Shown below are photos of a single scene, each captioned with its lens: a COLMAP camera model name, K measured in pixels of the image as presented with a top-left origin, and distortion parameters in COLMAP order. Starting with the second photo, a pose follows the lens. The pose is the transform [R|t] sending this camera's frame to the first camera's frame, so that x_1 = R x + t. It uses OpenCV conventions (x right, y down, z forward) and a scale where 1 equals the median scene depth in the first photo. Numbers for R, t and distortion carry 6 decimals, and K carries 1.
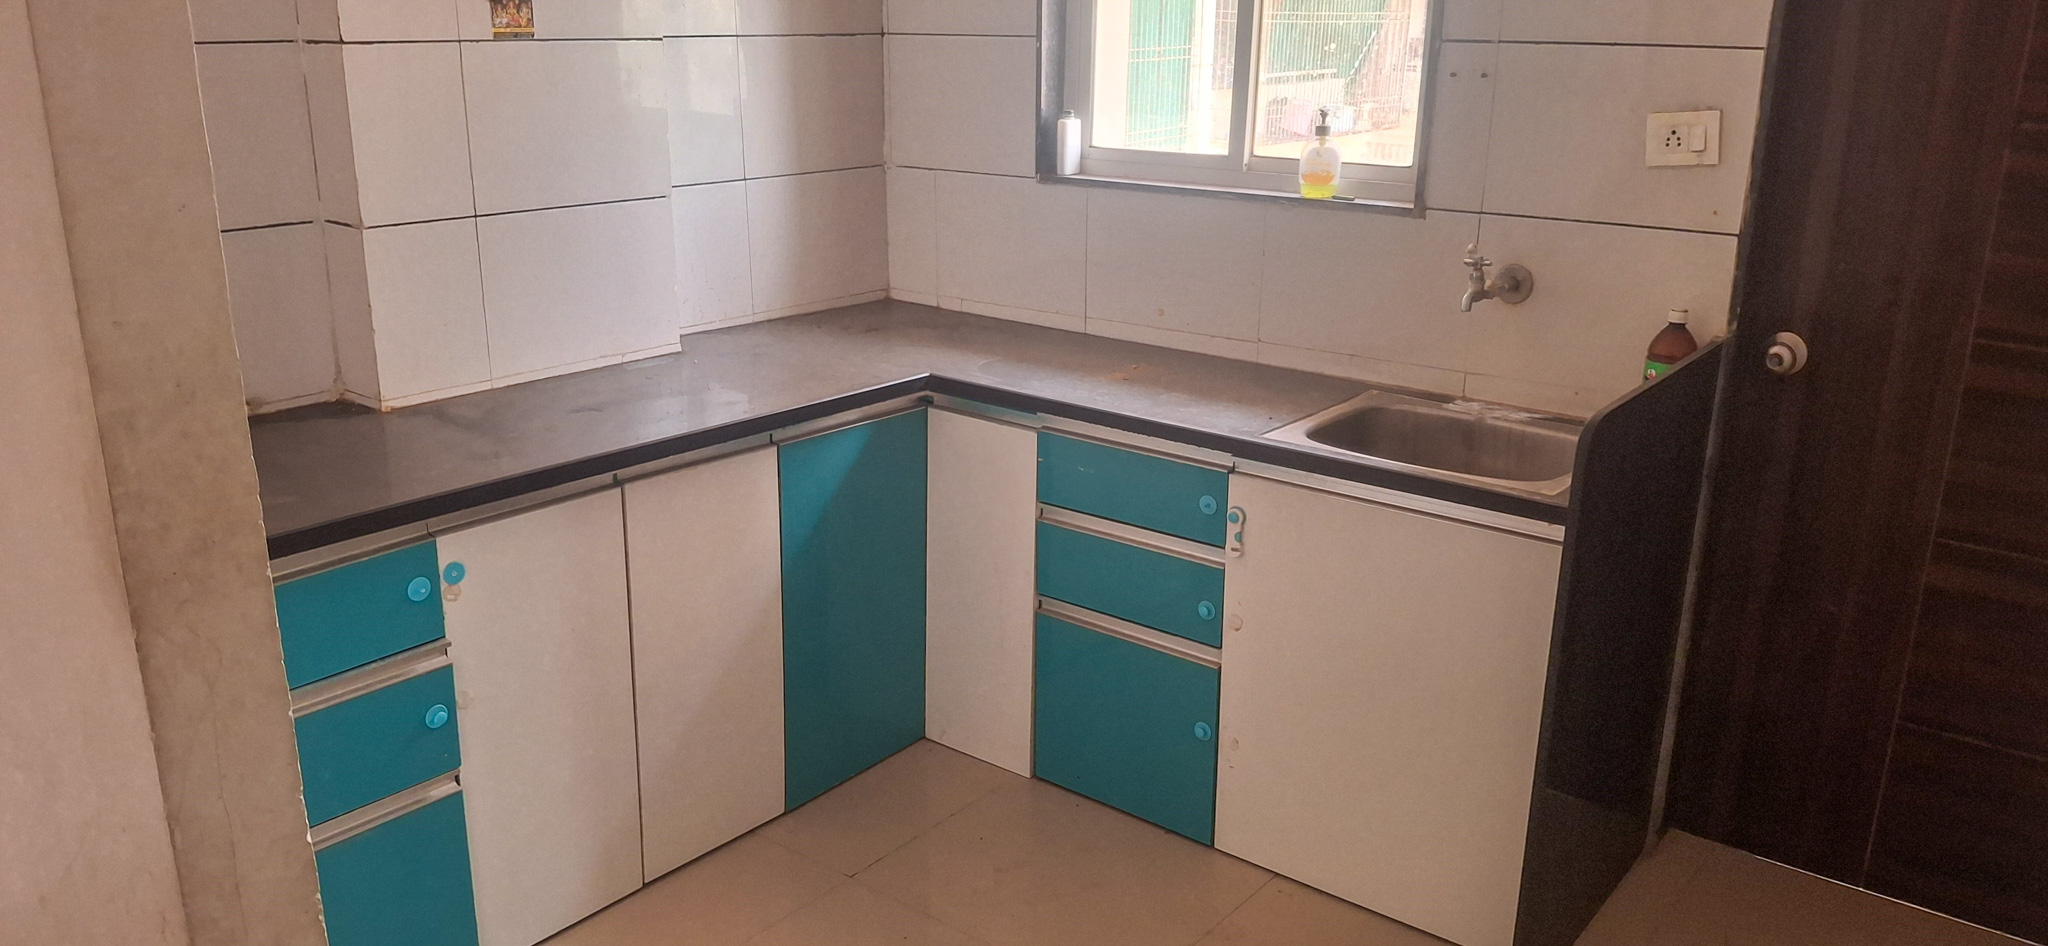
lens RADIAL K [[1524.2, 0, 1026.3], [0, 1524.2, 403.1], [0, 0, 1]] dist [0.085254, -0.188152]
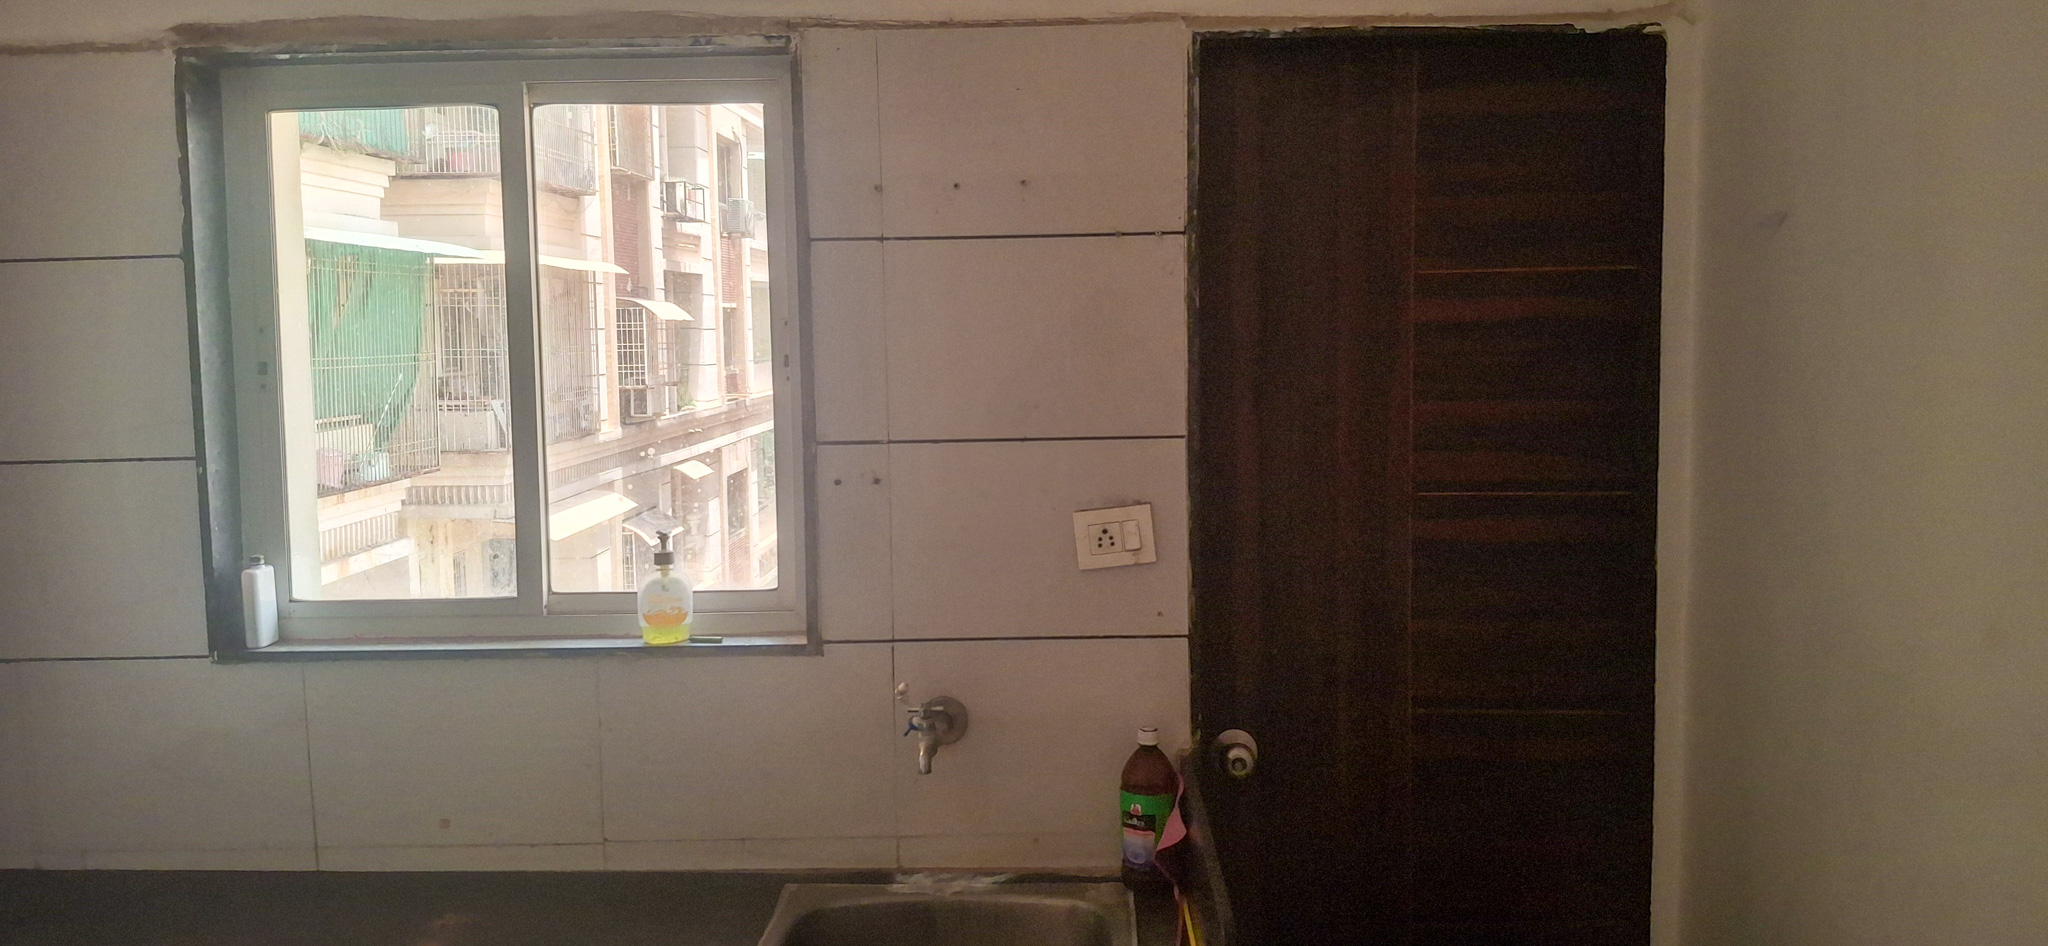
lens RADIAL K [[1524.2, 0, 1026.3], [0, 1524.2, 403.1], [0, 0, 1]] dist [0.085254, -0.188152]
pose [[0.807047, -0.060623, 0.587367, -0.119390], [0.180995, 0.972232, -0.148343, -0.108846], [-0.562064, 0.226030, 0.795609, 0.259383]]
